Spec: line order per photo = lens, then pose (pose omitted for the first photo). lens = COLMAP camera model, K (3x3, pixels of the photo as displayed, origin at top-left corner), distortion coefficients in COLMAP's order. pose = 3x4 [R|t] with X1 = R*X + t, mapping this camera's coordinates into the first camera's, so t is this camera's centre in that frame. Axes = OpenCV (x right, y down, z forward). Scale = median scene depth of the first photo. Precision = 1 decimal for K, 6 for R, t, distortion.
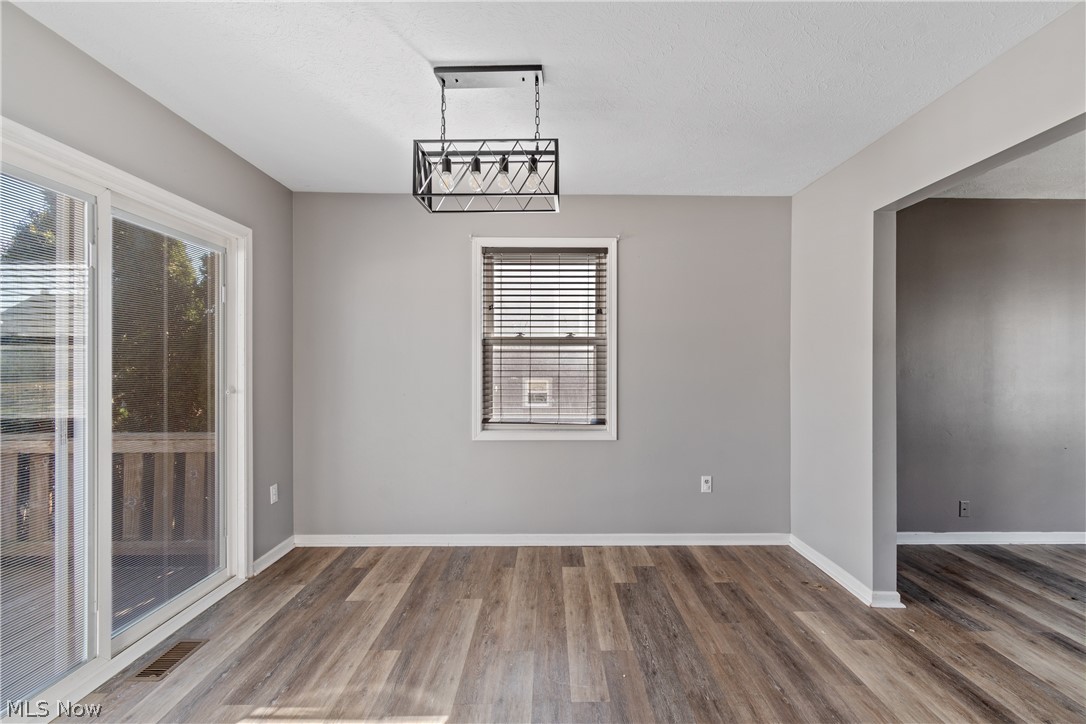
lens RADIAL K [[483.6, 0, 553.5], [0, 483.6, 363.3], [0, 0, 1]] dist [0.001811, -0.000257]
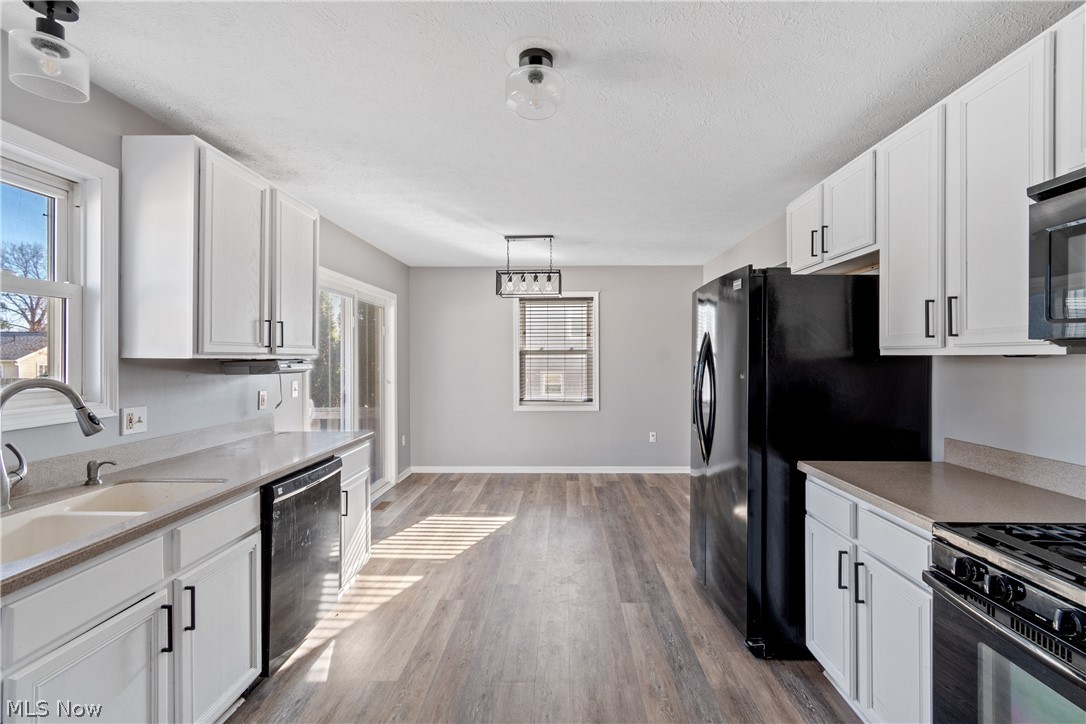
lens RADIAL K [[481.0, 0, 553.9], [0, 481.0, 356.5], [0, 0, 1]] dist [0.001721, -0.000489]
pose [[0.999441, -0.004731, -0.033083, 0.030347], [0.004786, 0.999987, 0.001586, -0.035823], [0.033075, -0.001743, 0.999451, -0.712665]]
